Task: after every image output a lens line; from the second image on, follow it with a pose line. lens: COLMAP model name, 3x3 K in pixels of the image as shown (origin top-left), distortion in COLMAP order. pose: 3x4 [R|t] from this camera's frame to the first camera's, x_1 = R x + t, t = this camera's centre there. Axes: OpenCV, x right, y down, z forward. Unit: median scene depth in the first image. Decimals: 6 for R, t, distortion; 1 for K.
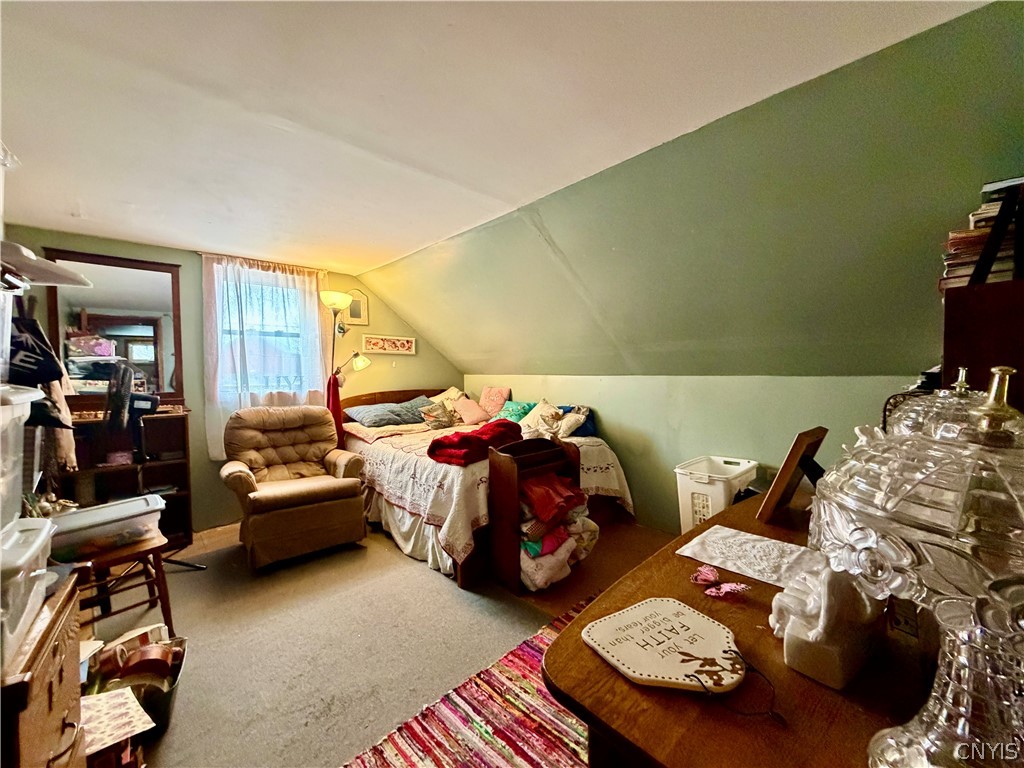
lens RADIAL K [[411.5, 0, 512.0], [0, 411.5, 384.0], [0, 0, 1]] dist [0.000662, -0.000001]
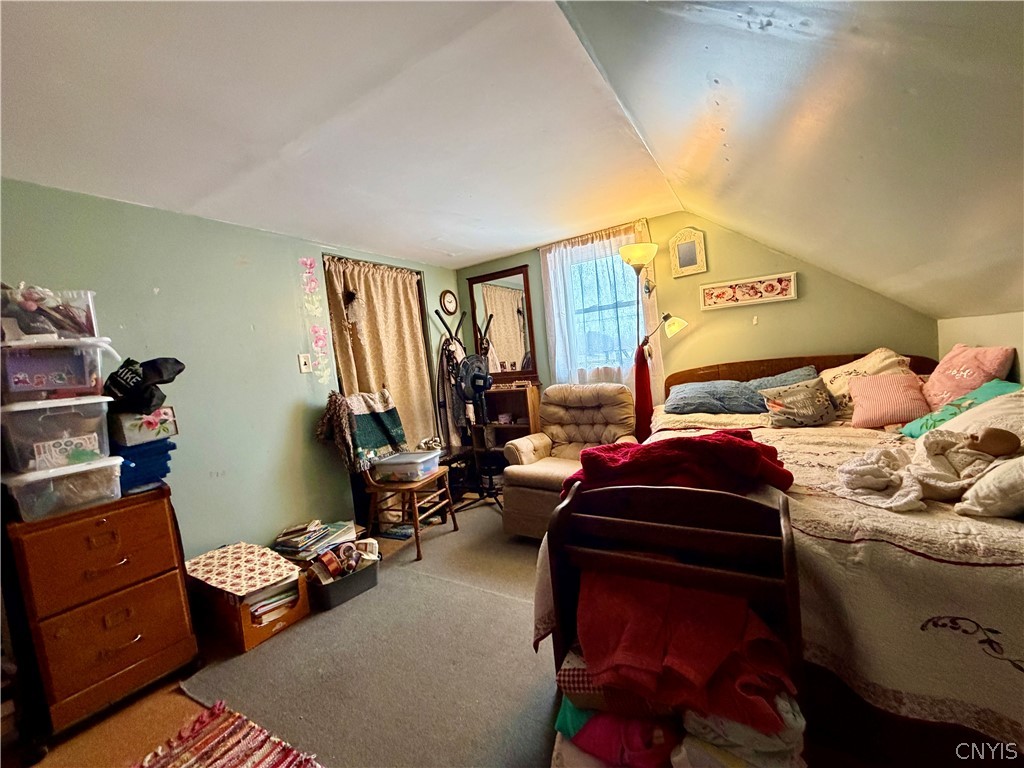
lens RADIAL K [[411.5, 0, 512.0], [0, 411.5, 384.0], [0, 0, 1]] dist [0.000662, -0.000001]
pose [[0.261521, 0.034634, -0.964576, 0.315313], [0.063438, 0.996578, 0.052983, -0.006877], [0.963111, -0.075047, 0.258429, 0.555459]]
